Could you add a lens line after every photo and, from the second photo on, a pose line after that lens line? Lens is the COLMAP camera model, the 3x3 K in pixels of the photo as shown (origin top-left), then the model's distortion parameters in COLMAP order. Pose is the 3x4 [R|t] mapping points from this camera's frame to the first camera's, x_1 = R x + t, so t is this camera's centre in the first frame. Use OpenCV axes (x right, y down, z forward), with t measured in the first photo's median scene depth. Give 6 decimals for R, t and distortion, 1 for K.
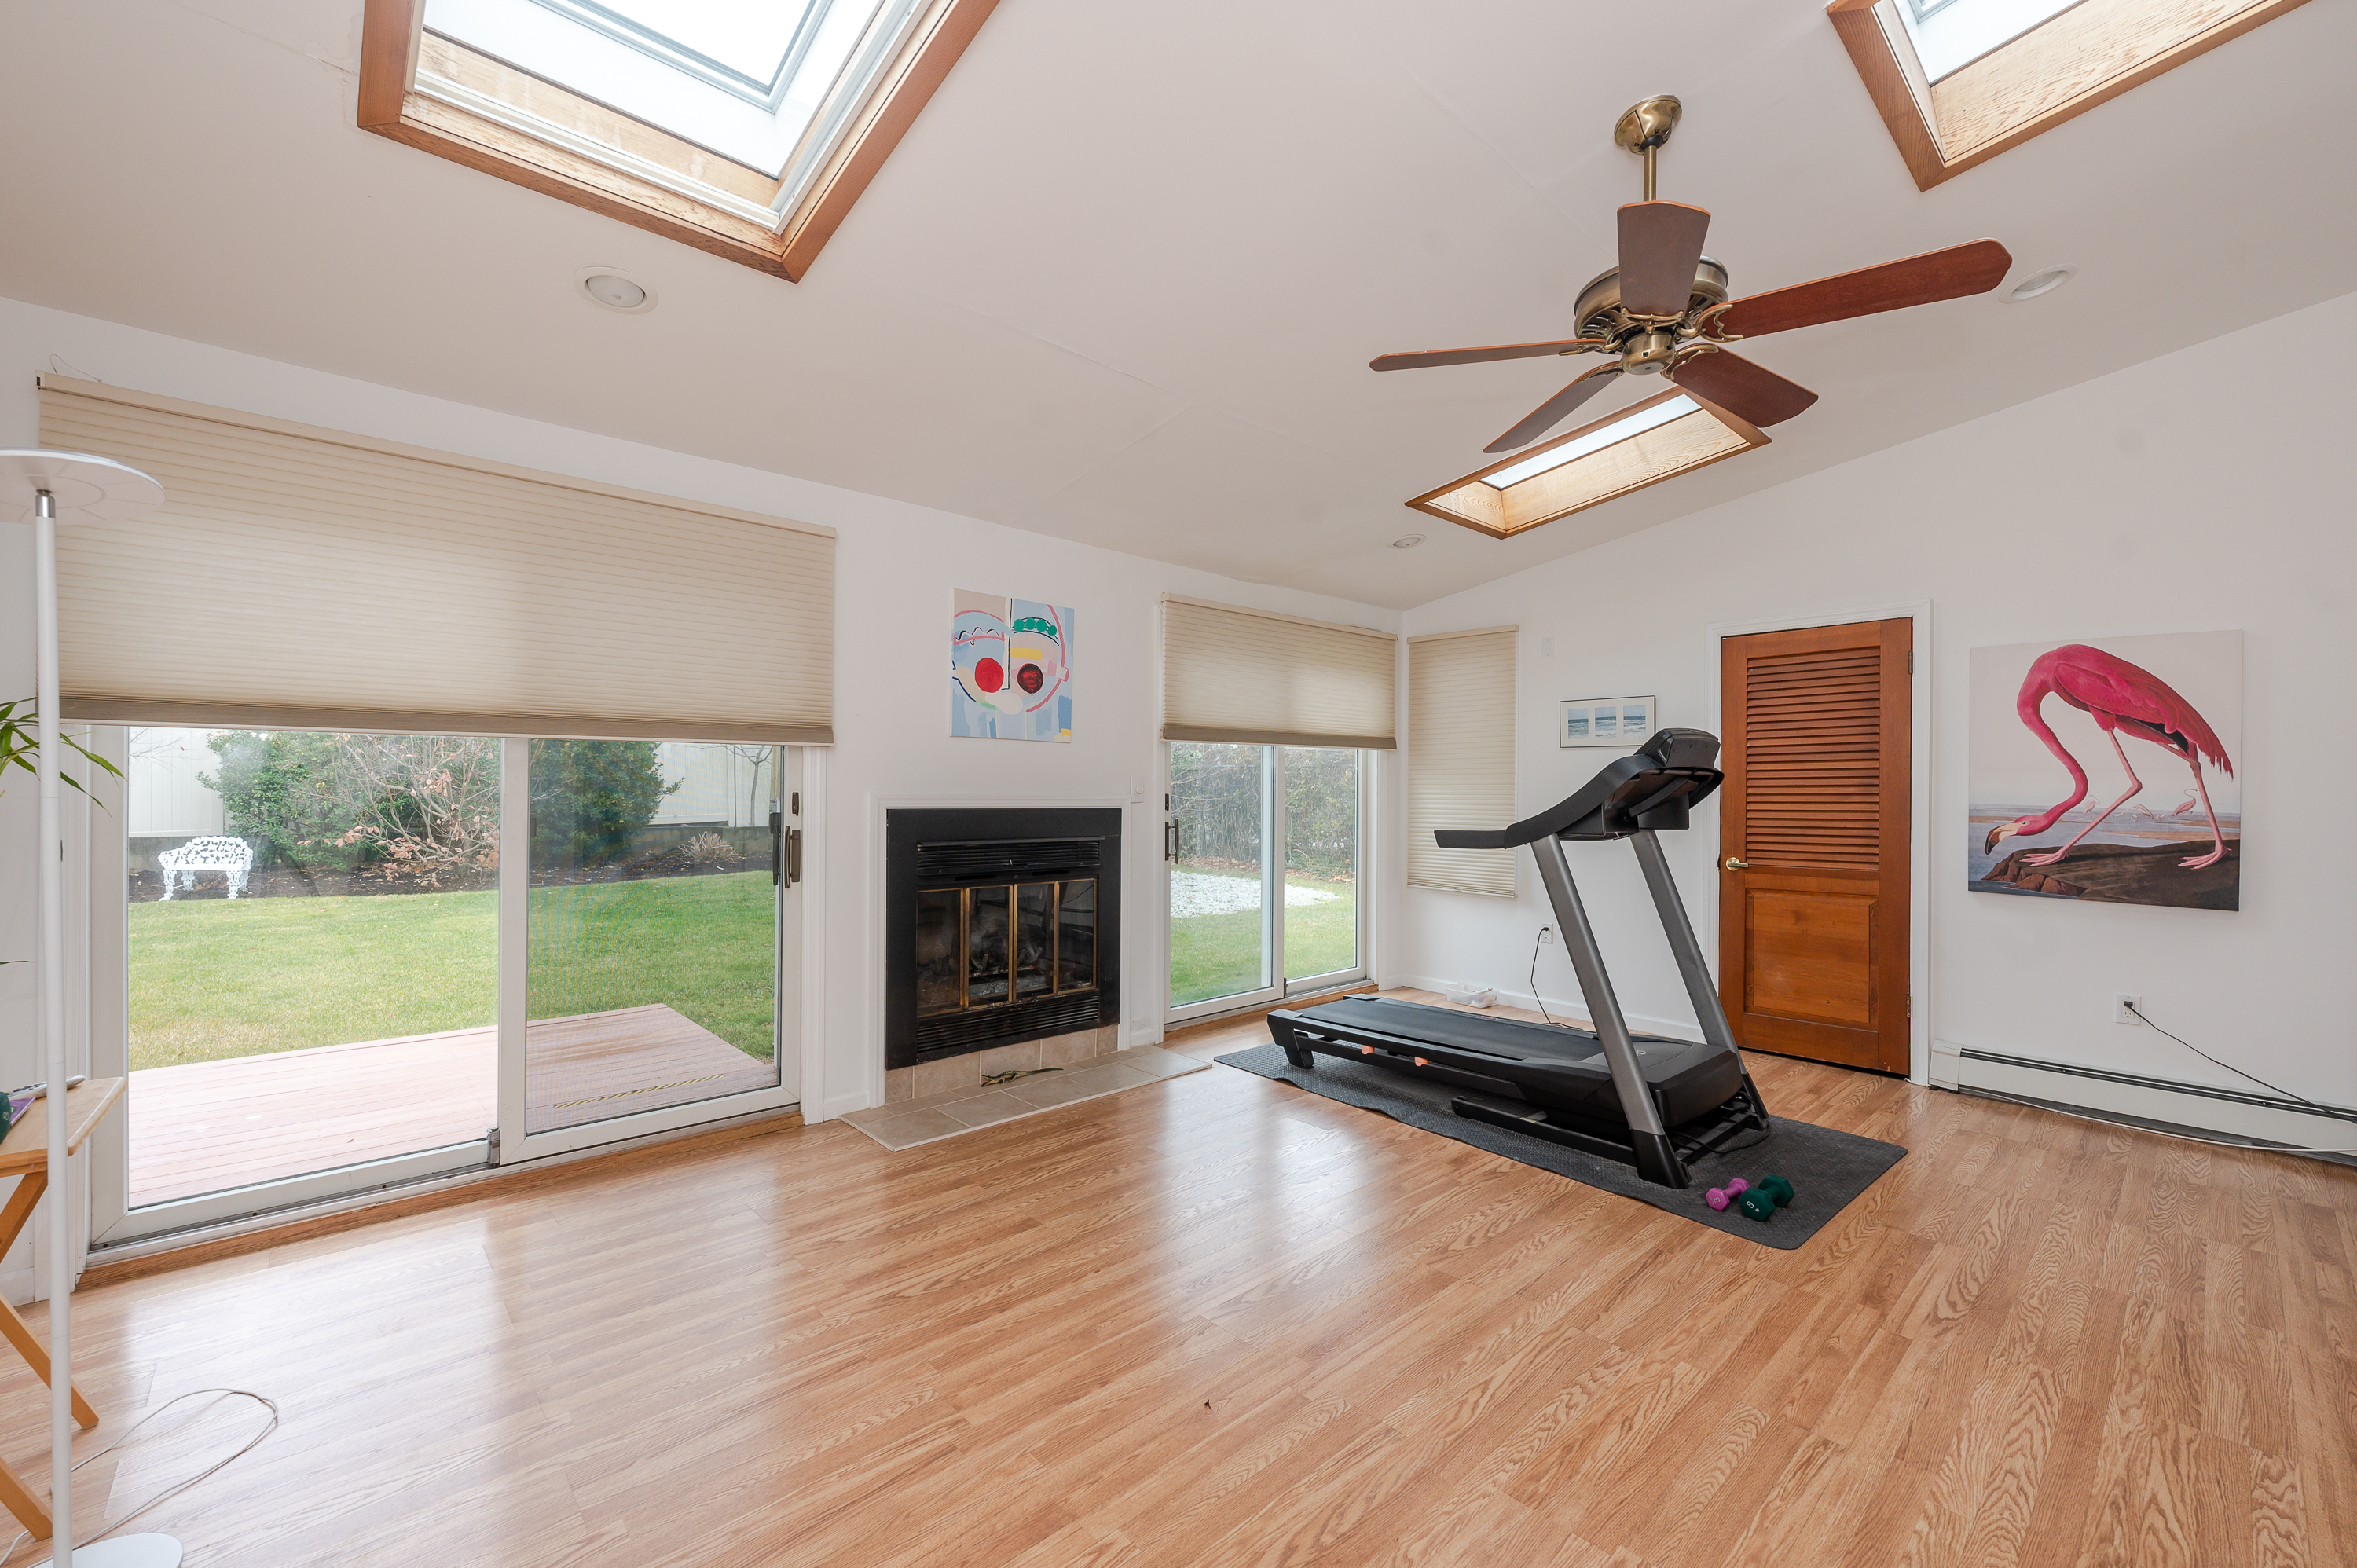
lens RADIAL K [[979.6, 0, 1186.3], [0, 979.6, 782.0], [0, 0, 1]] dist [-0.003316, -0.000175]
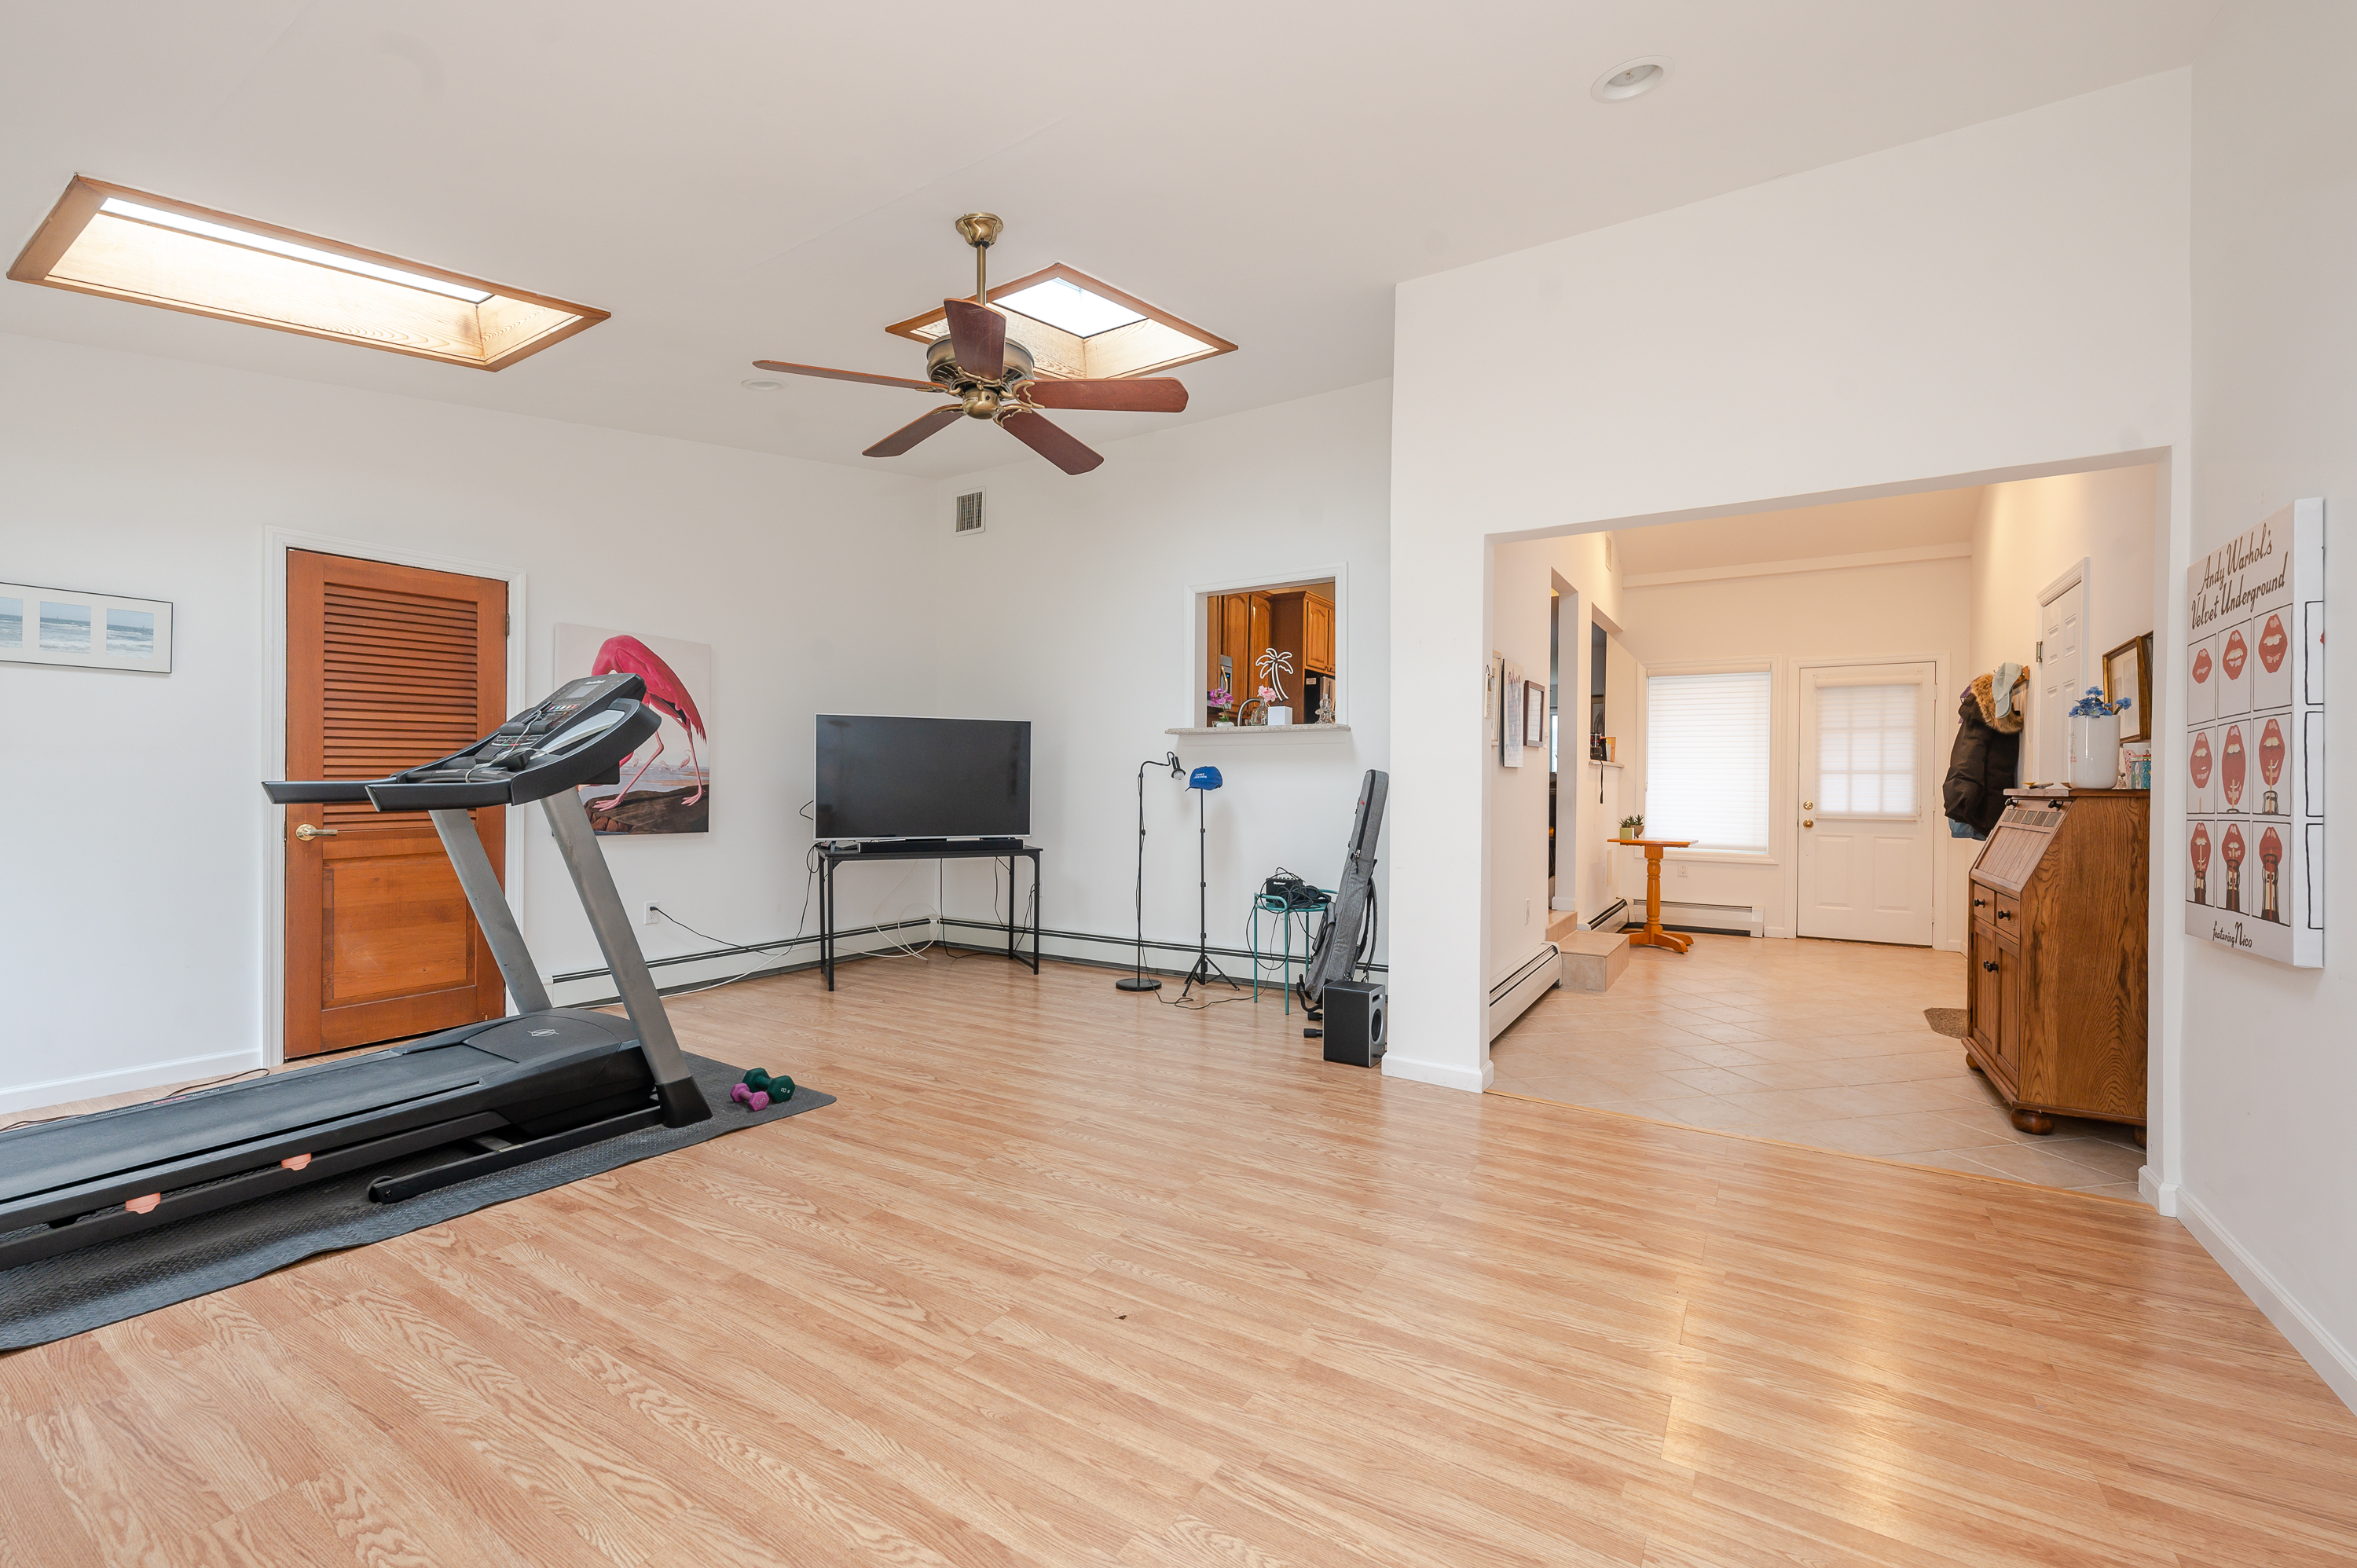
lens RADIAL K [[979.6, 0, 1178.2], [0, 979.6, 794.1], [0, 0, 1]] dist [-0.003316, -0.000175]
pose [[-0.279071, -0.018779, 0.960087, -0.566618], [-0.013468, 0.999787, 0.015640, 0.040125], [-0.960176, -0.008566, -0.279265, 0.720524]]
